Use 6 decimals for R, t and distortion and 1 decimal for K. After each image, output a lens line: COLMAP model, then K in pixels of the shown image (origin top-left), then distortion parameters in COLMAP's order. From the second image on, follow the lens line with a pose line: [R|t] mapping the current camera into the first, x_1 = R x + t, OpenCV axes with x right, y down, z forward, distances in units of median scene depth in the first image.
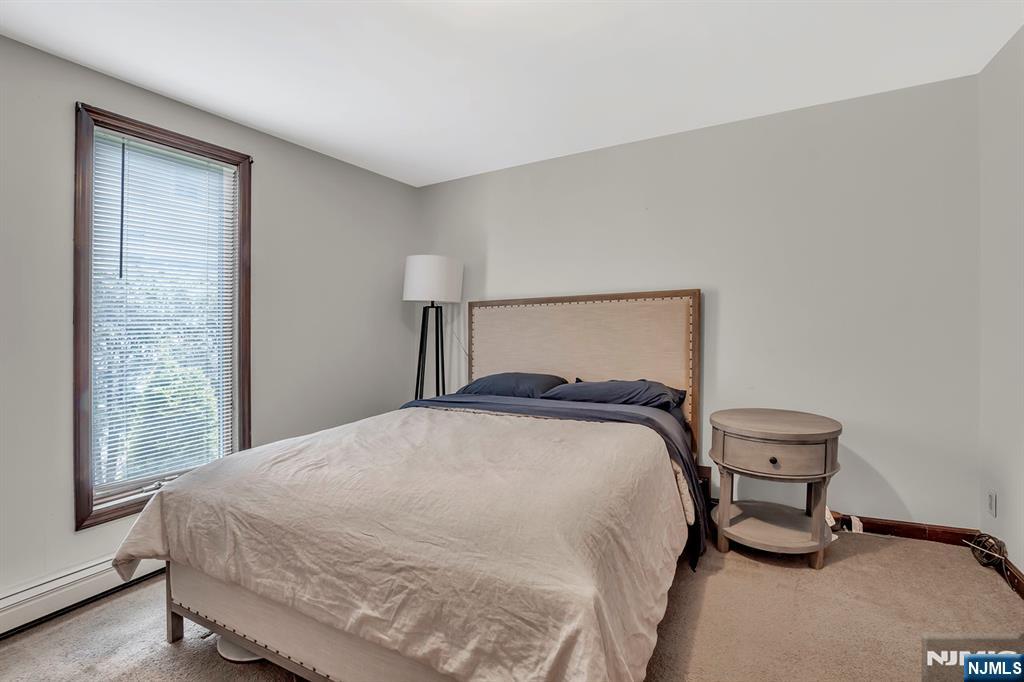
lens RADIAL K [[479.0, 0, 509.1], [0, 479.0, 293.2], [0, 0, 1]] dist [-0.016965, -0.000226]
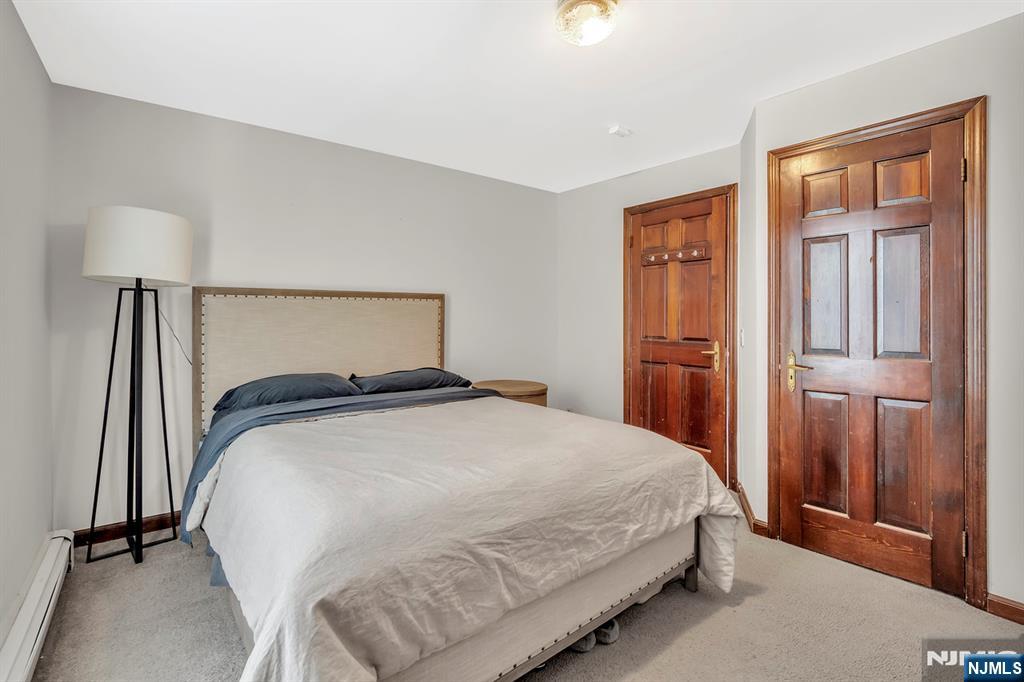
lens RADIAL K [[475.0, 0, 511.7], [0, 475.0, 312.5], [0, 0, 1]] dist [-0.014951, -0.000043]
pose [[0.360484, 0.037243, 0.932022, -1.433434], [-0.065246, 0.997762, -0.014634, 0.093700], [-0.930481, -0.055535, 0.362107, 0.744524]]
